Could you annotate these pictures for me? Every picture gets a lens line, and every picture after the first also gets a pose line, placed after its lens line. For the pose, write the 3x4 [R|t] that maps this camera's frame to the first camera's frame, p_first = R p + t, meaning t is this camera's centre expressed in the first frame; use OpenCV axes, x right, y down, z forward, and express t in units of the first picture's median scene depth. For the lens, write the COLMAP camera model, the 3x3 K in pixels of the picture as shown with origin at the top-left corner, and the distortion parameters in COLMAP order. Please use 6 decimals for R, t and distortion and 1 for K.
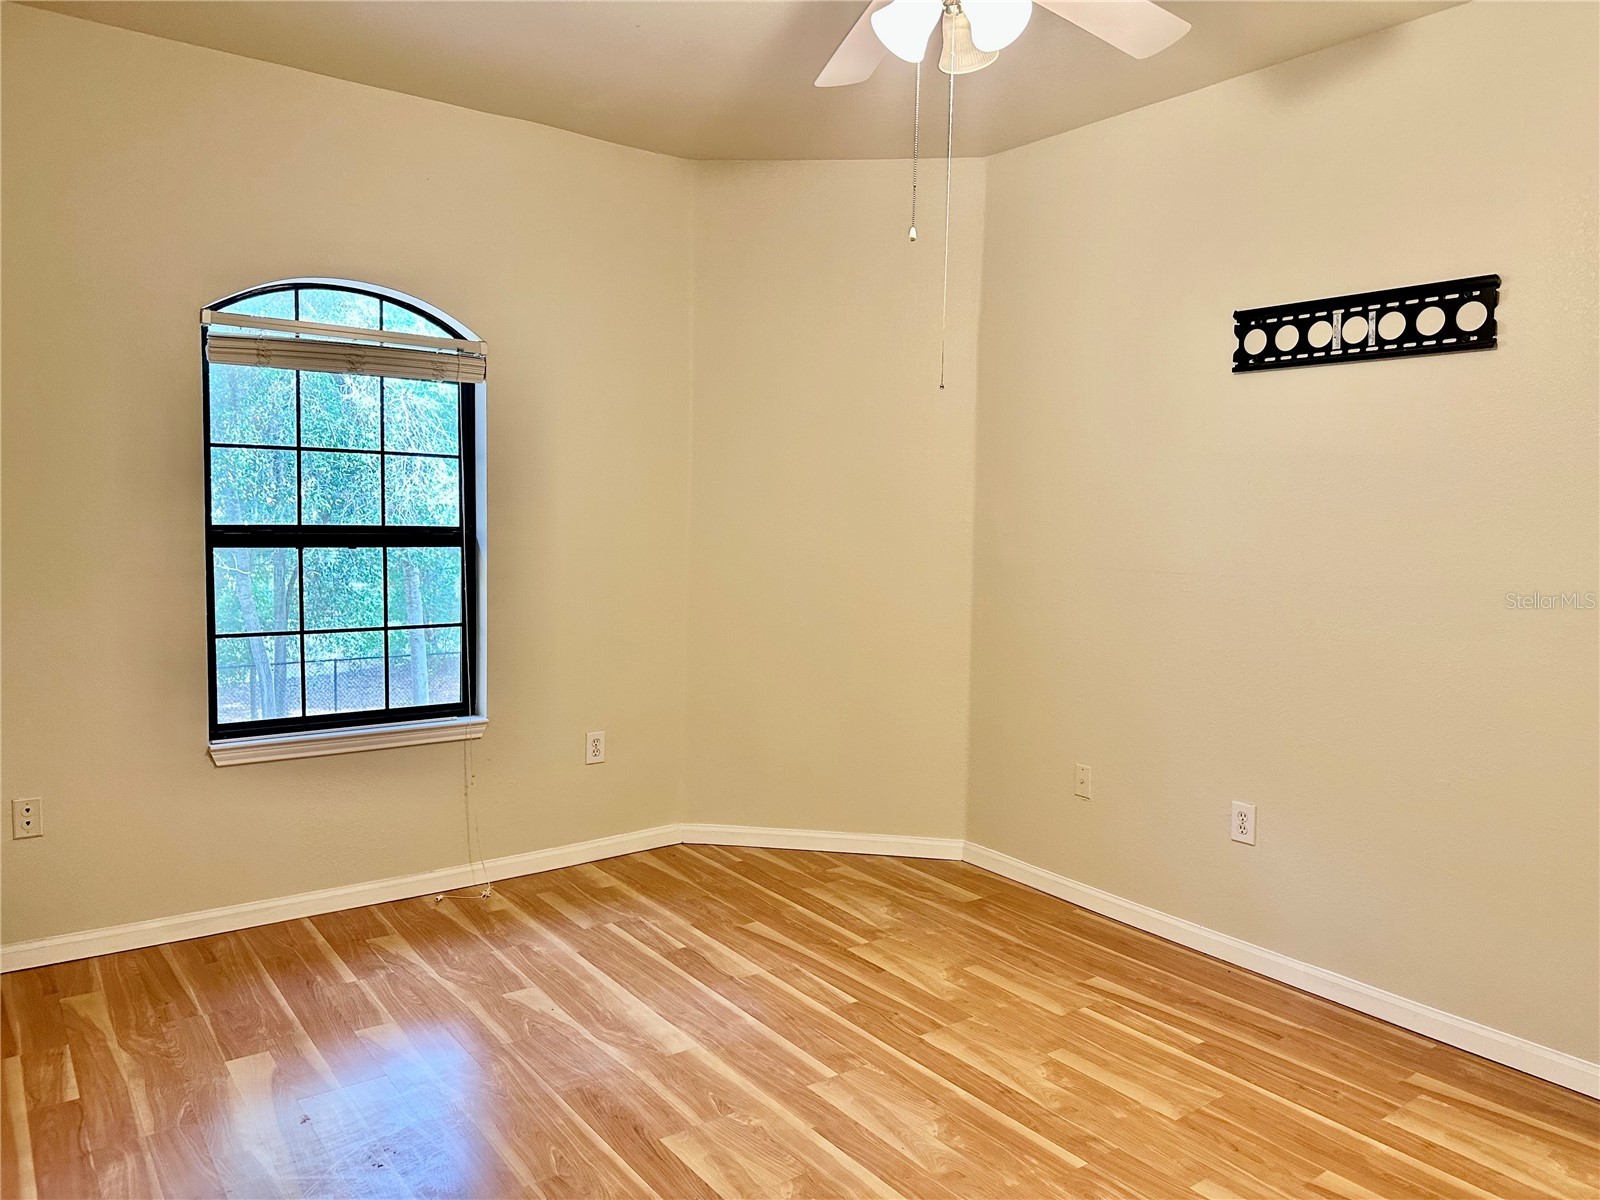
lens RADIAL K [[1123.9, 0, 799.8], [0, 1123.9, 596.0], [0, 0, 1]] dist [0.038548, -0.048048]
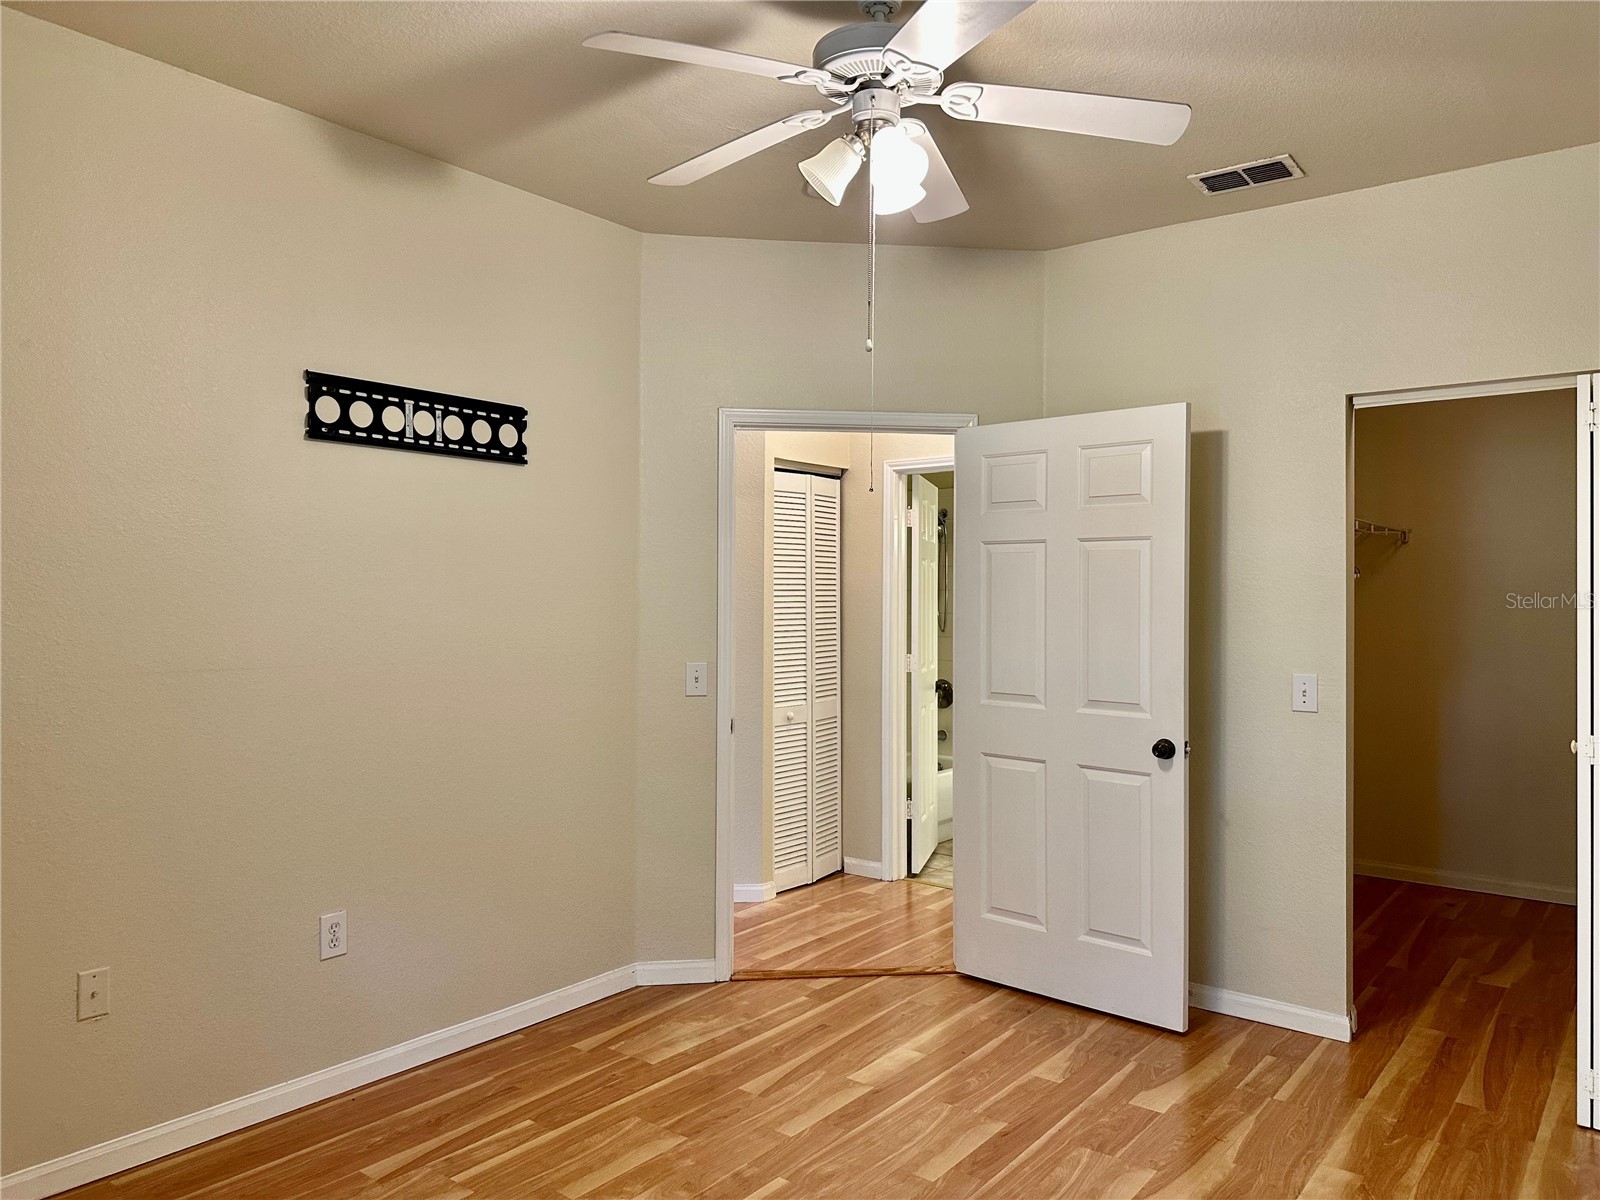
lens RADIAL K [[1123.9, 0, 798.2], [0, 1123.9, 596.8], [0, 0, 1]] dist [0.038548, -0.048048]
pose [[-0.255304, -0.019944, 0.966655, -0.601106], [0.062464, 0.997358, 0.037075, -0.084089], [-0.964841, 0.069847, -0.253384, 0.890148]]
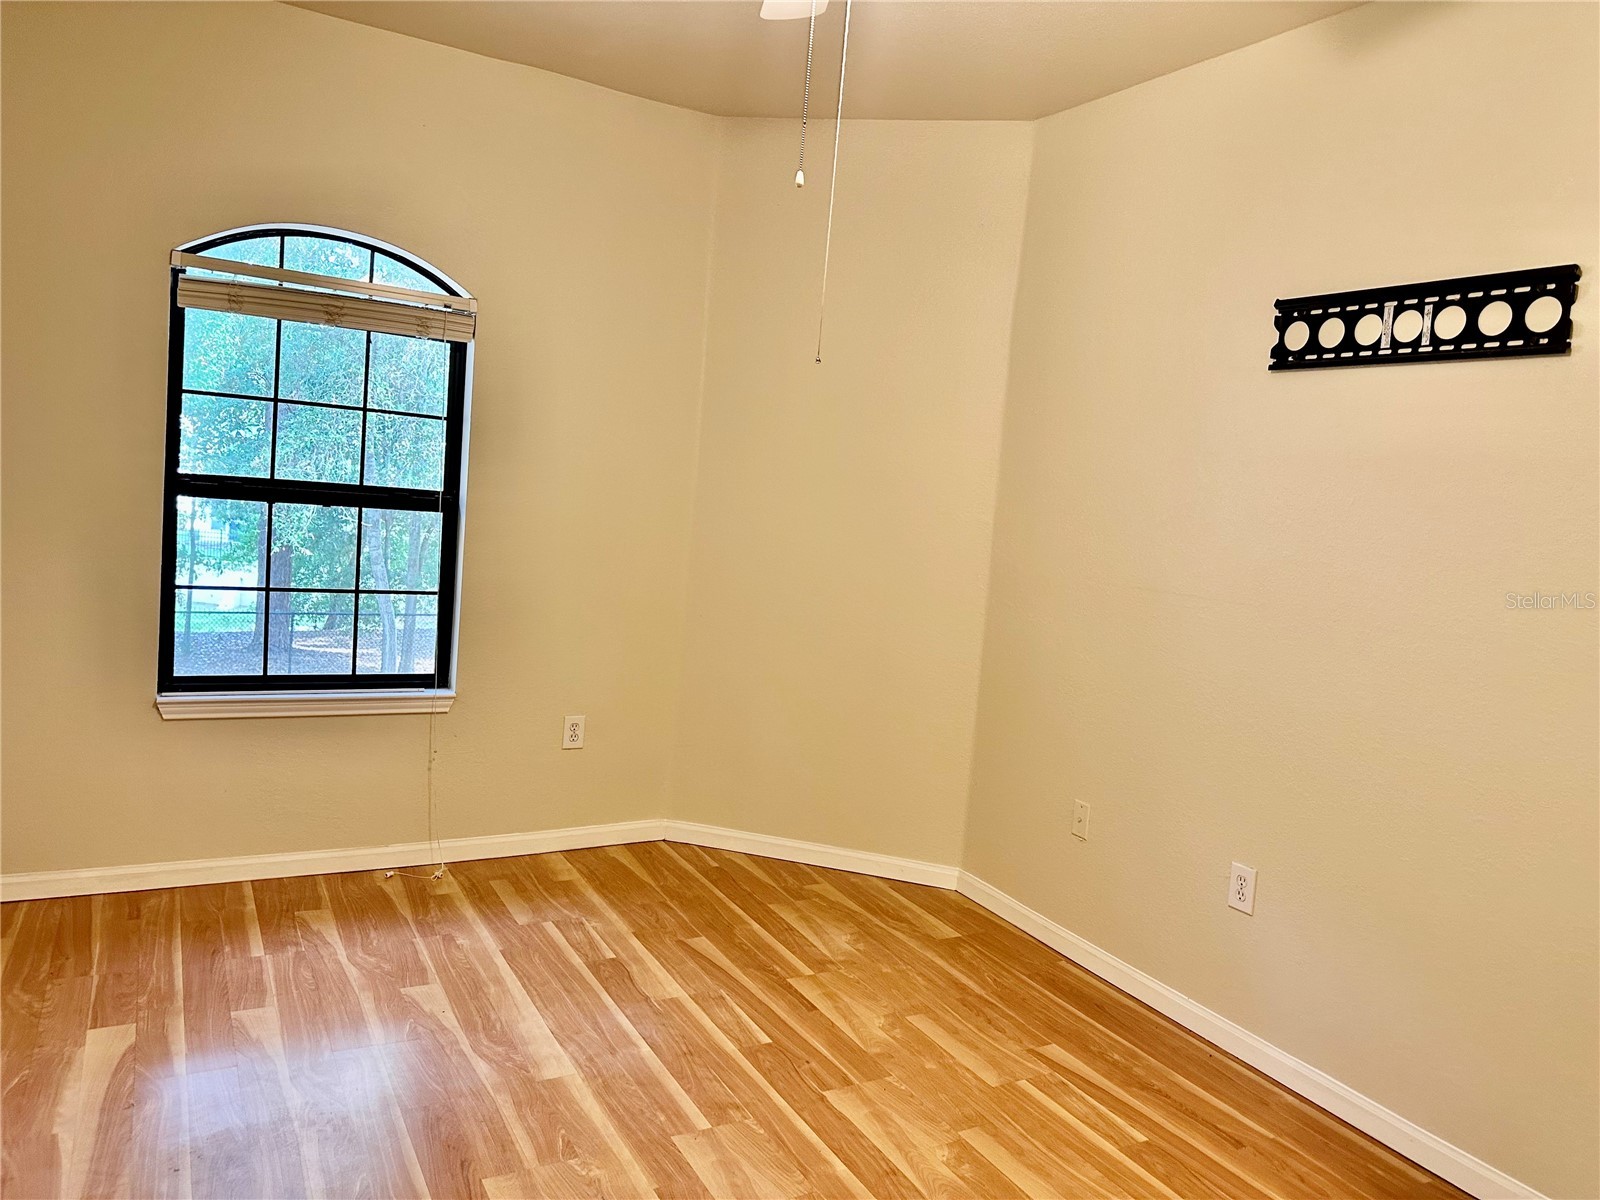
lens RADIAL K [[1123.9, 0, 803.7], [0, 1123.9, 594.4], [0, 0, 1]] dist [0.038548, -0.048048]
pose [[0.990152, 0.075277, -0.118035, 0.150297], [-0.074053, 0.997146, 0.014727, -0.013616], [0.118807, -0.005841, 0.992900, 0.100433]]
